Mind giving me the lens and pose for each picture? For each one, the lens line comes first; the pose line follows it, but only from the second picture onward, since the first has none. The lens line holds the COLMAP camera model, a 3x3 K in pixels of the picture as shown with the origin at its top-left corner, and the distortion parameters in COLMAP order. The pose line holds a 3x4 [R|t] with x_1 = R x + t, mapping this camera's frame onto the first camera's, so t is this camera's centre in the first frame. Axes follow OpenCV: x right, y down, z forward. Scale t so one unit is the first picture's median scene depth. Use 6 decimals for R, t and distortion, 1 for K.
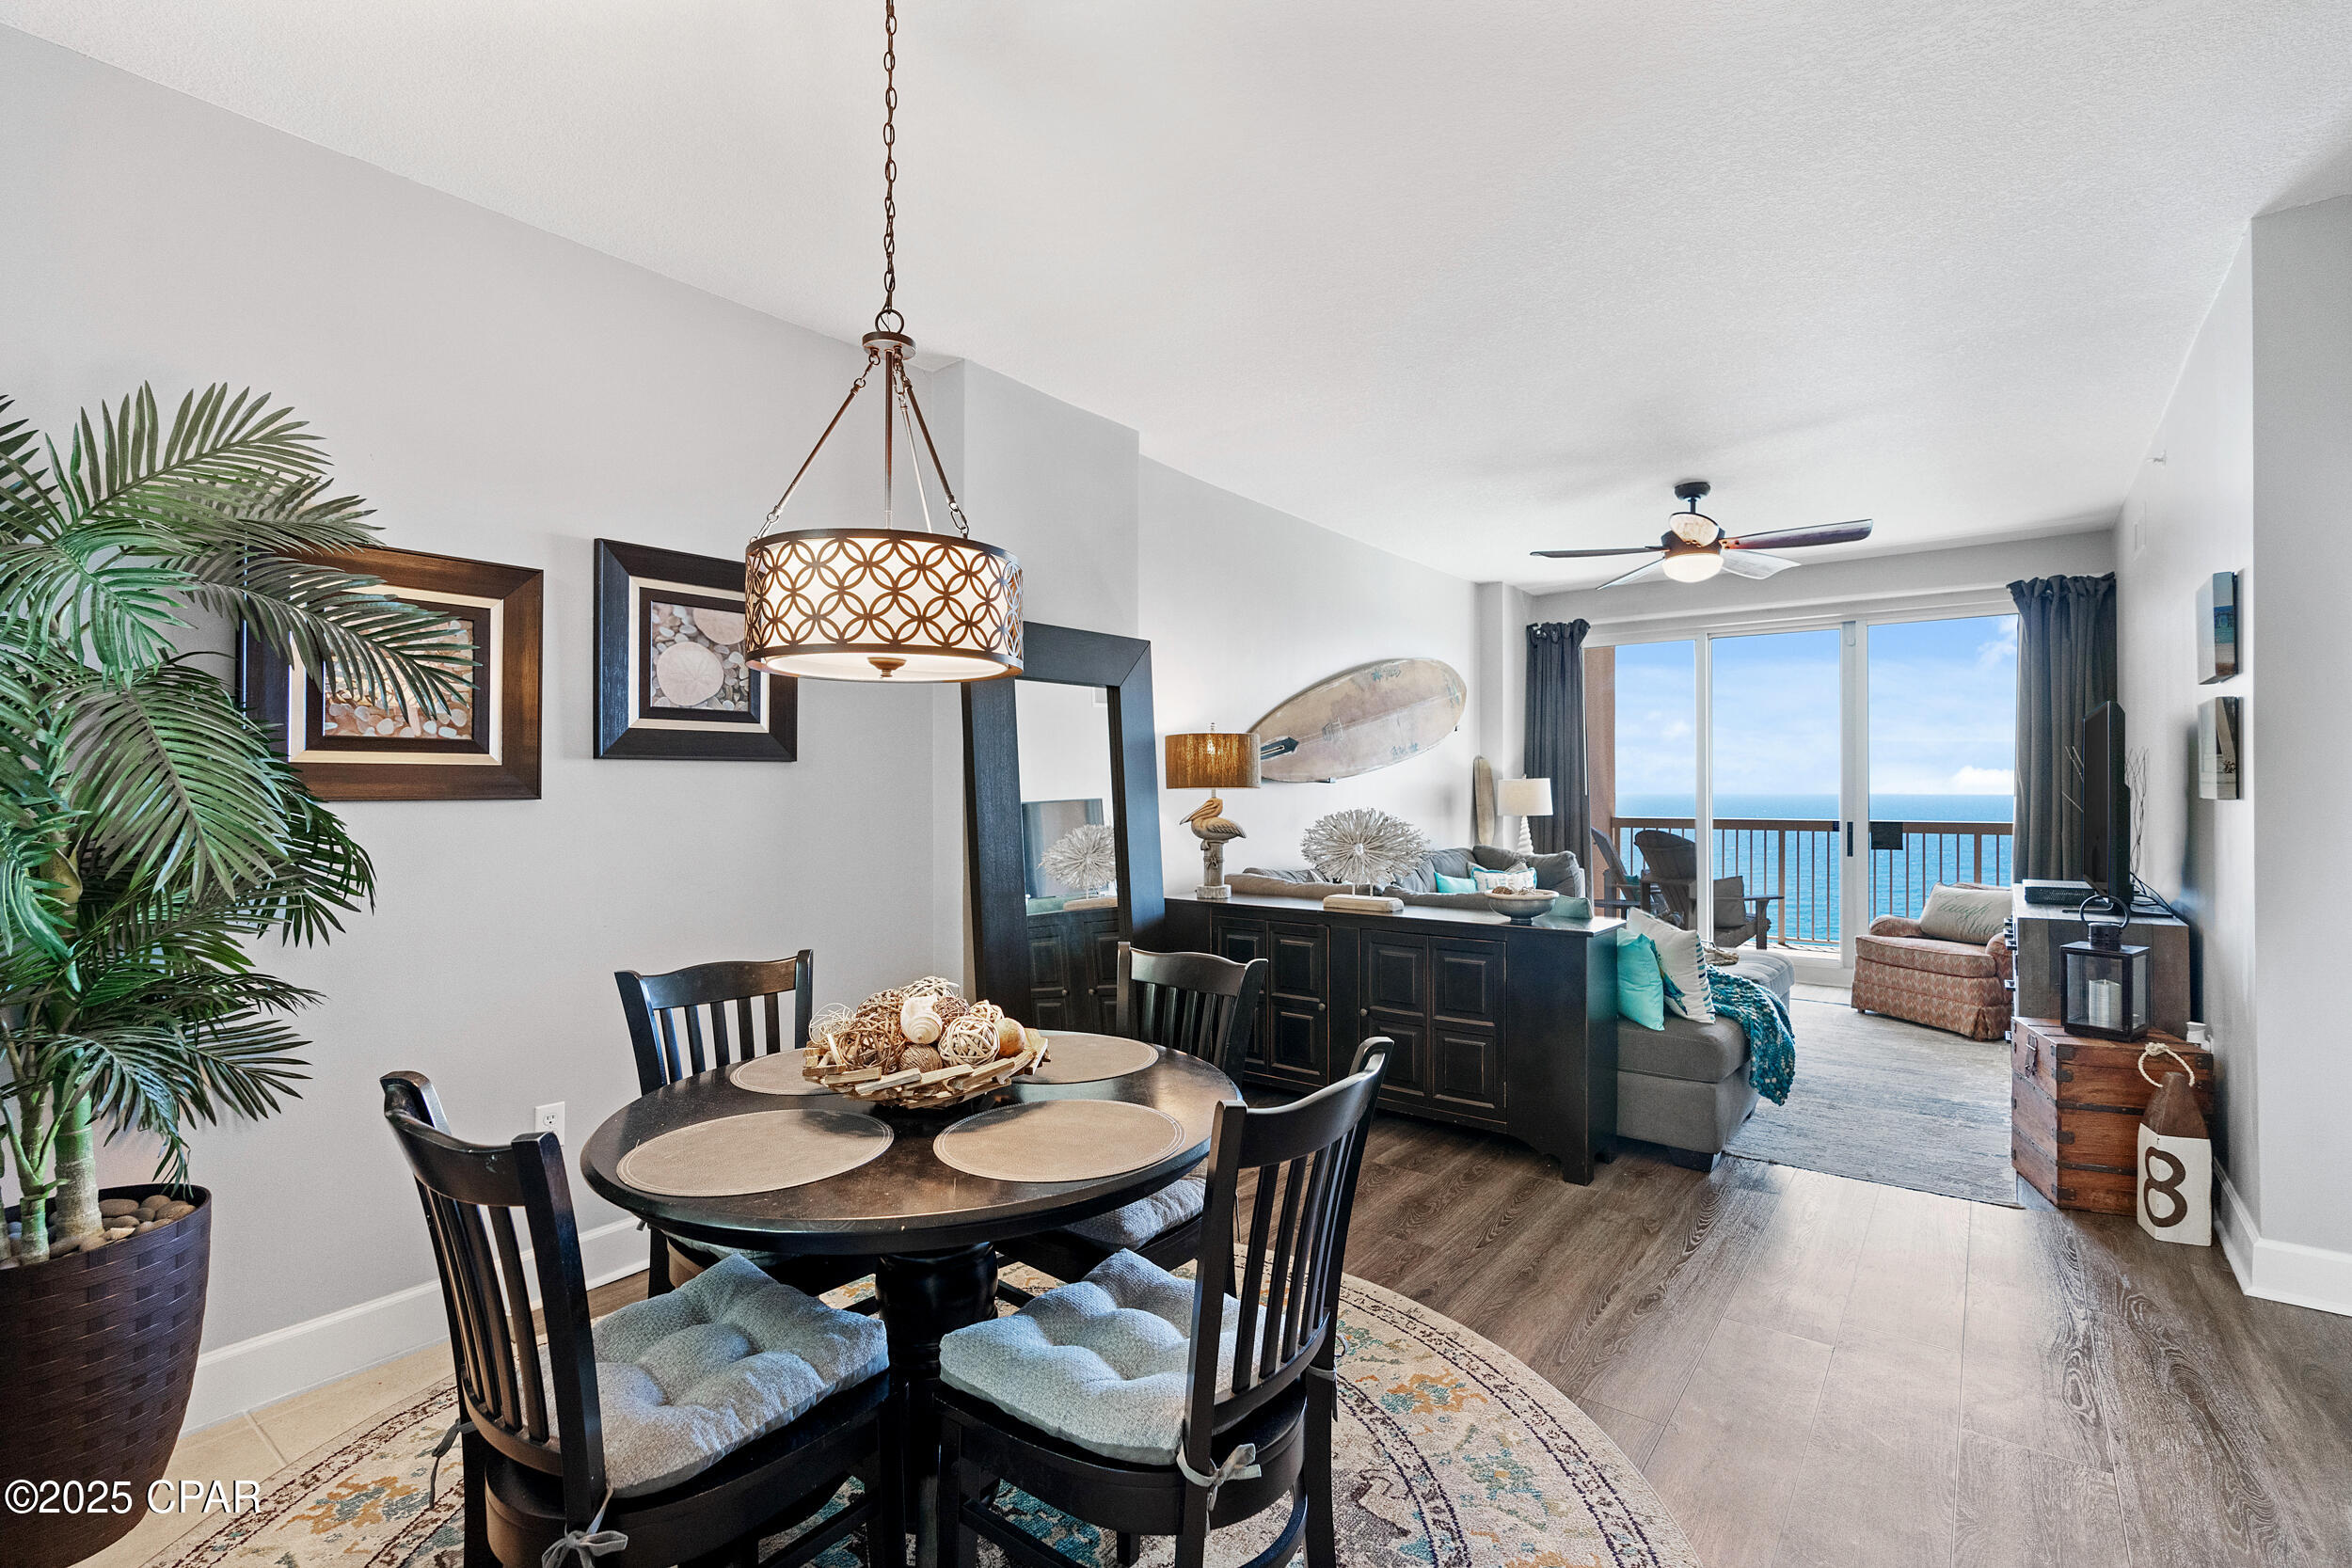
lens RADIAL K [[1051.0, 0, 1193.9], [0, 1051.0, 776.7], [0, 0, 1]] dist [-0.007291, 0.000562]
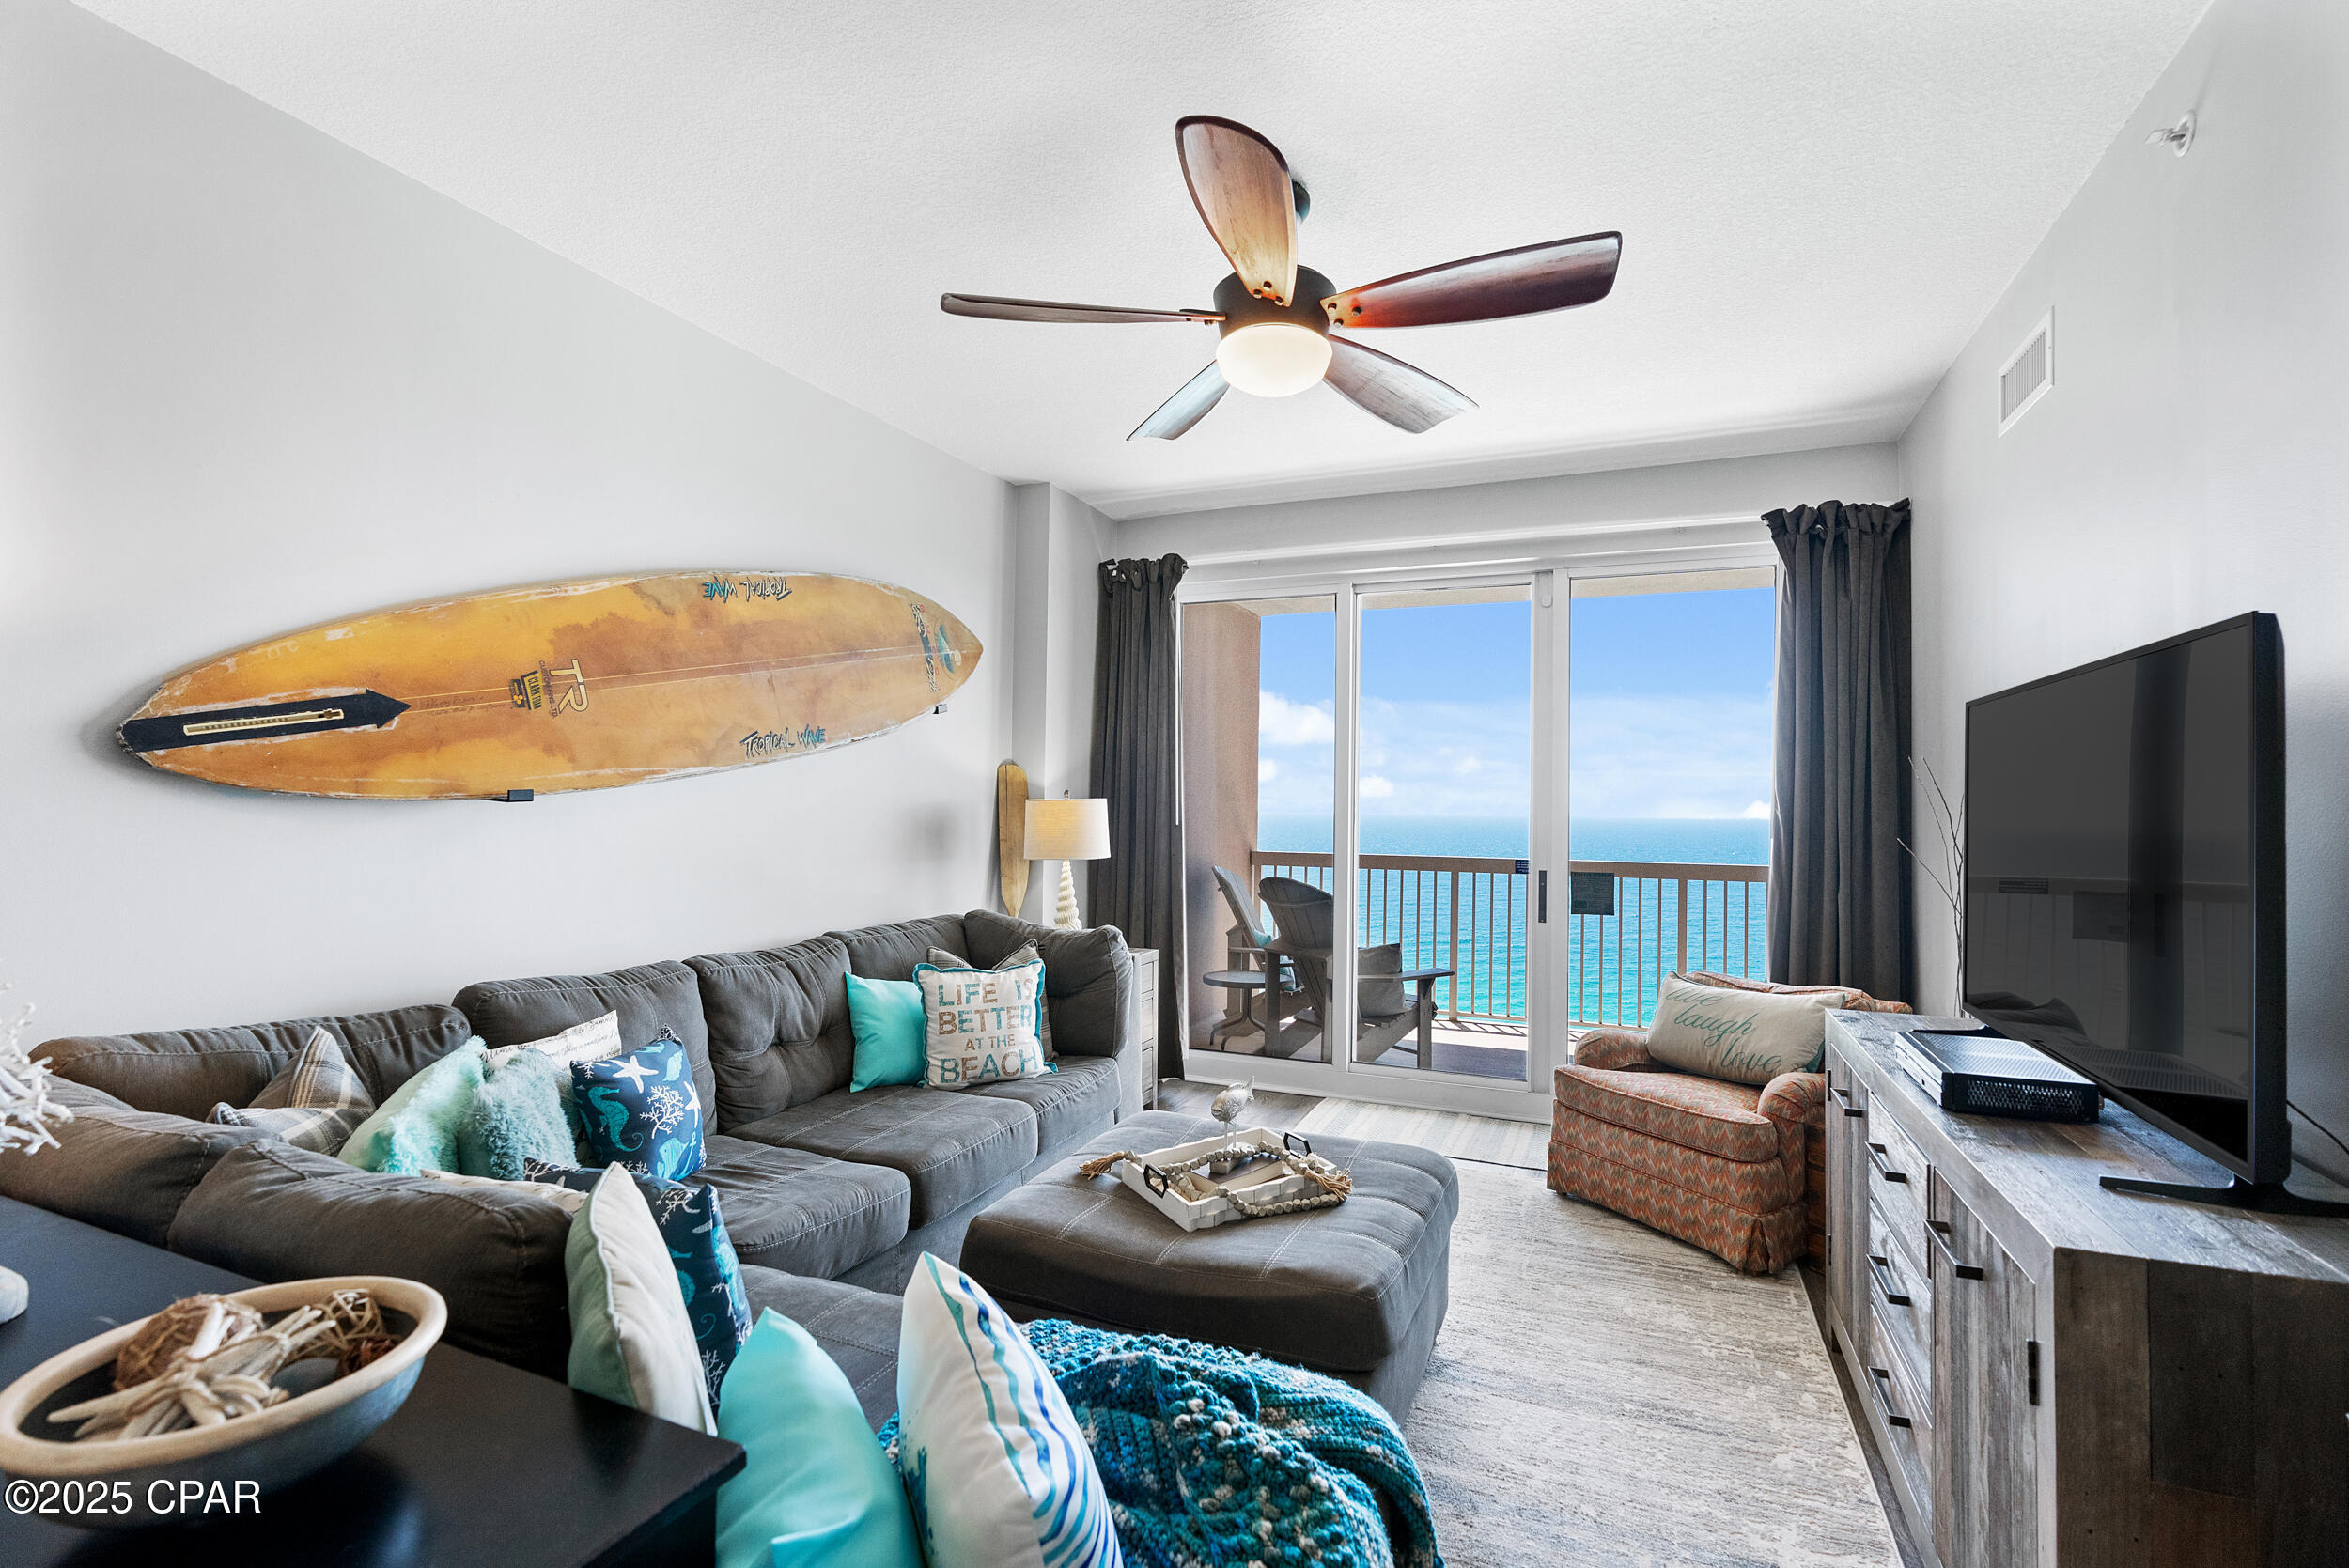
lens RADIAL K [[1062.2, 0, 1188.1], [0, 1062.2, 779.1], [0, 0, 1]] dist [-0.009279, 0.000517]
pose [[0.967274, 0.018874, 0.253032, 0.299441], [-0.015562, 0.999765, -0.015084, -0.001696], [-0.253258, 0.010653, 0.967340, 0.511658]]
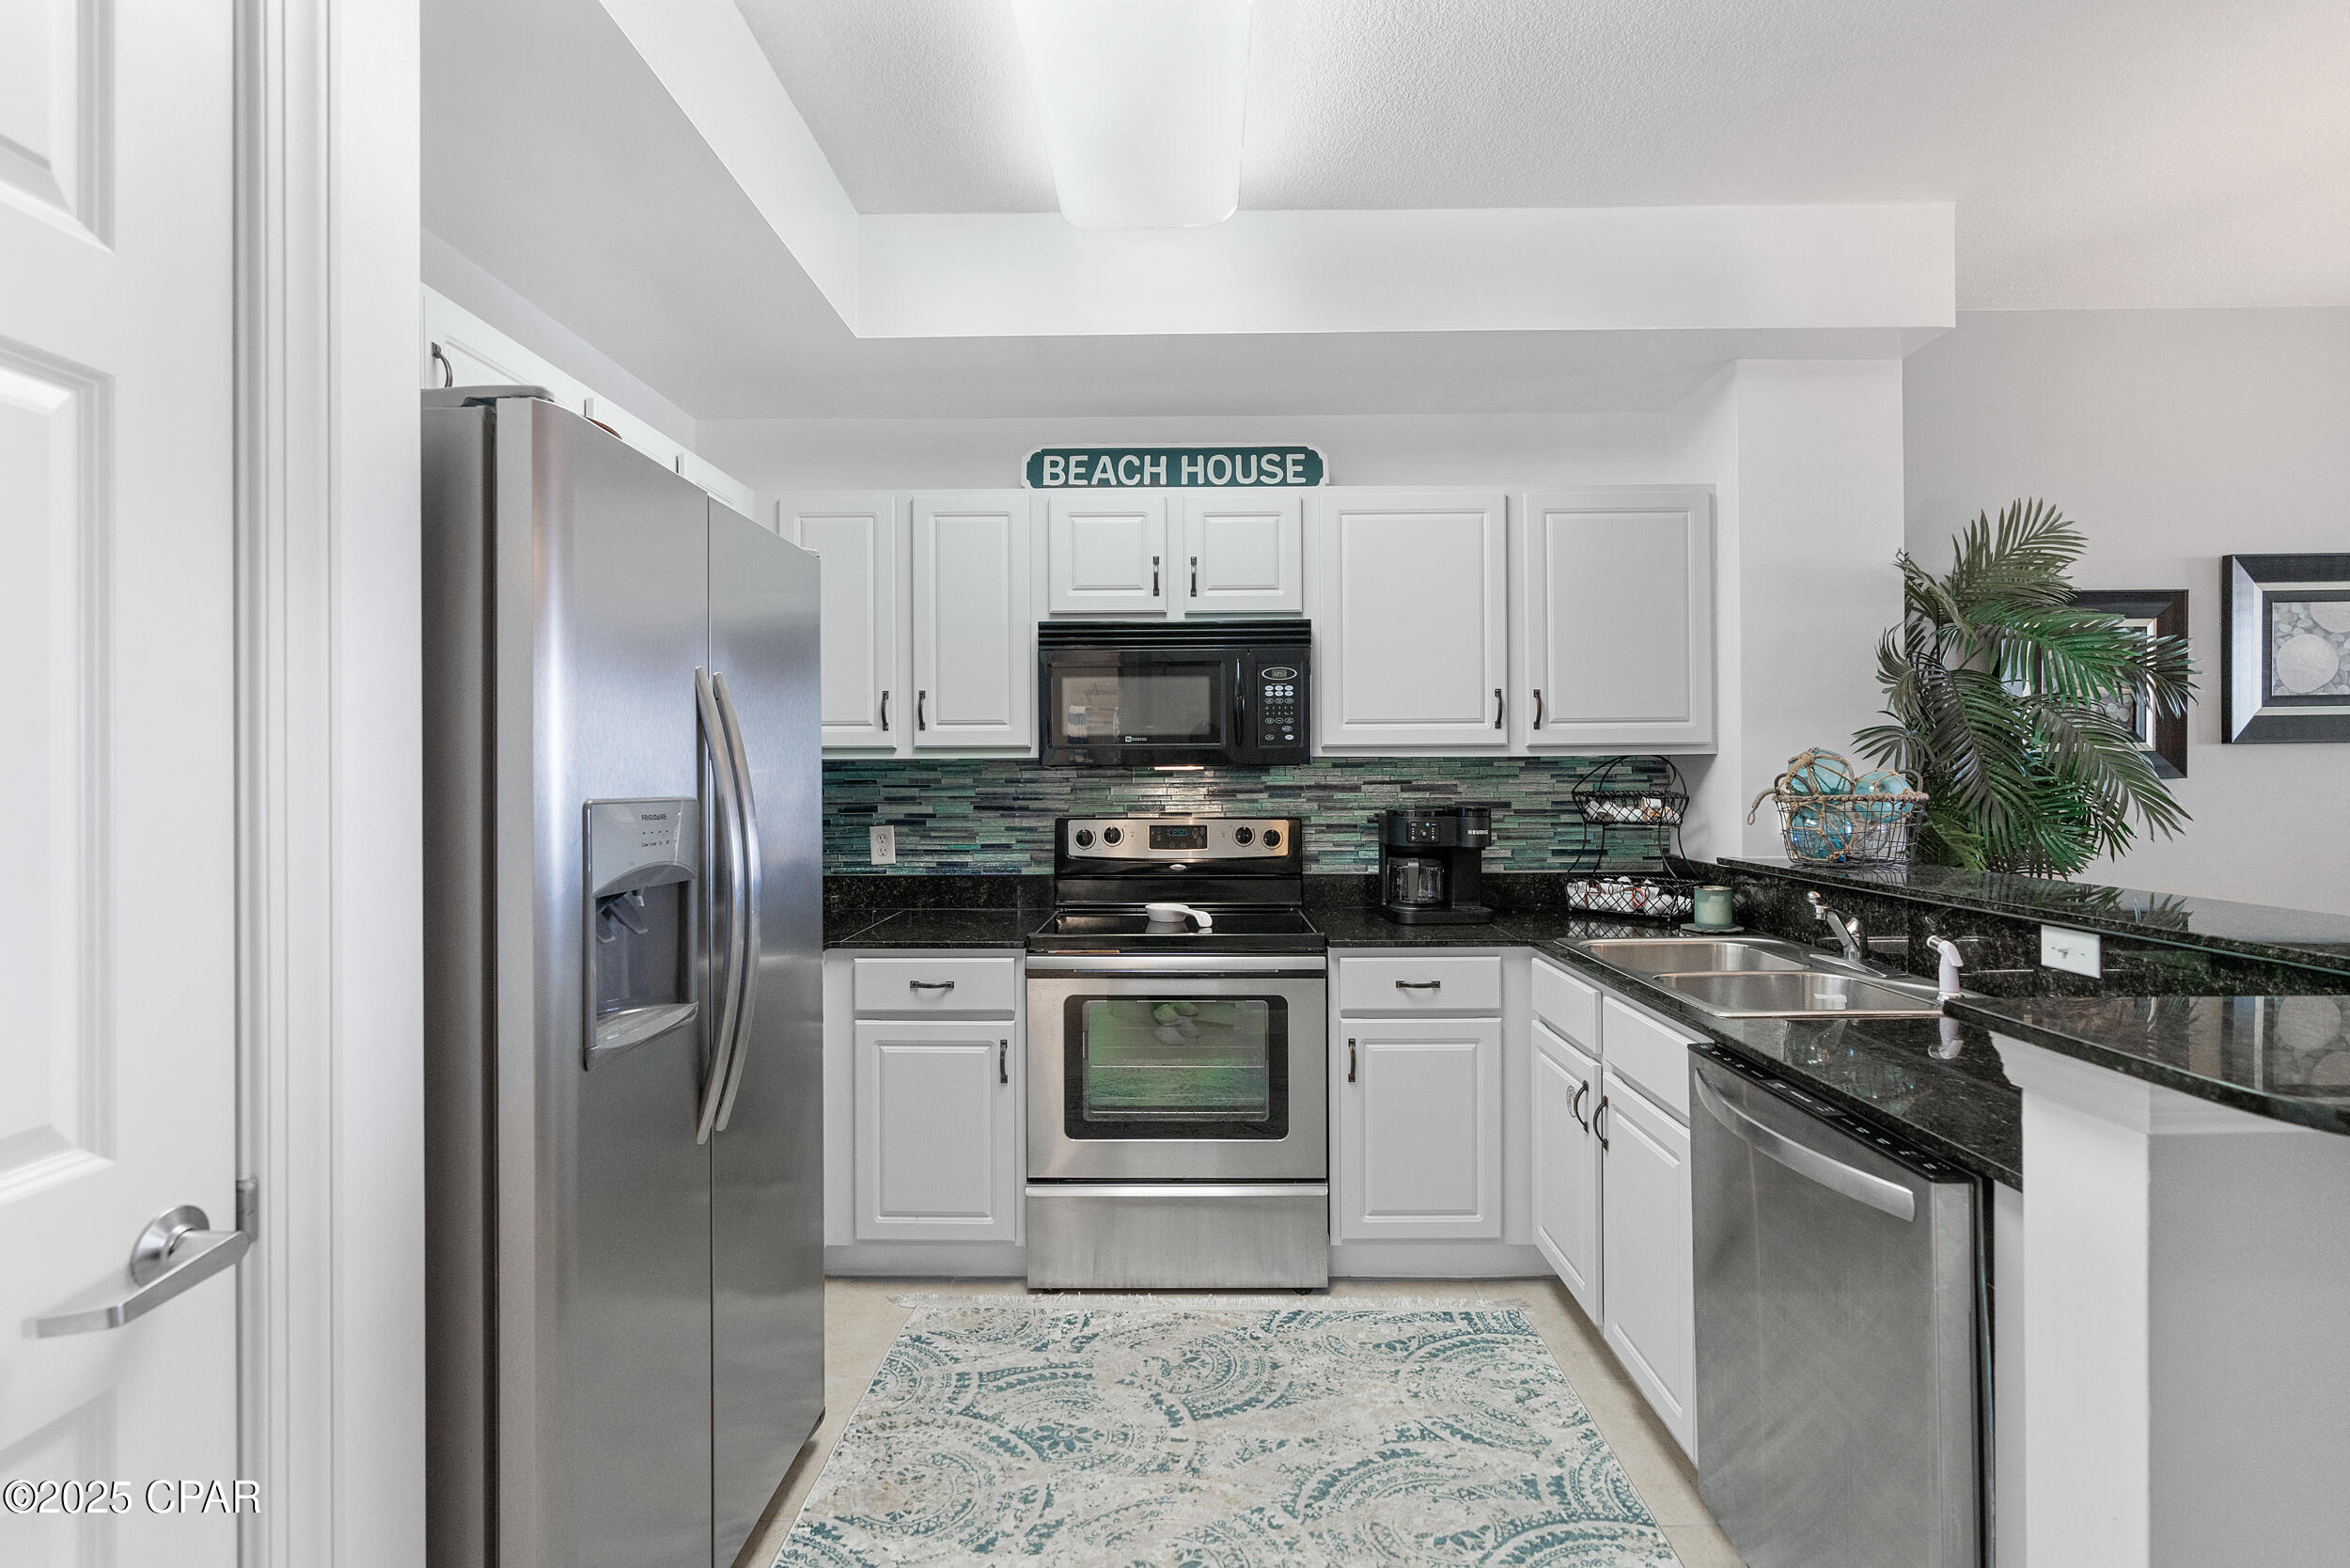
lens RADIAL K [[1050.2, 0, 1192.9], [0, 1050.2, 776.7], [0, 0, 1]] dist [-0.007291, 0.000562]
pose [[0.599714, -0.001139, -0.800214, -0.169174], [0.015616, 0.999825, 0.010280, -0.005370], [0.800062, -0.018661, 0.599627, -0.317531]]
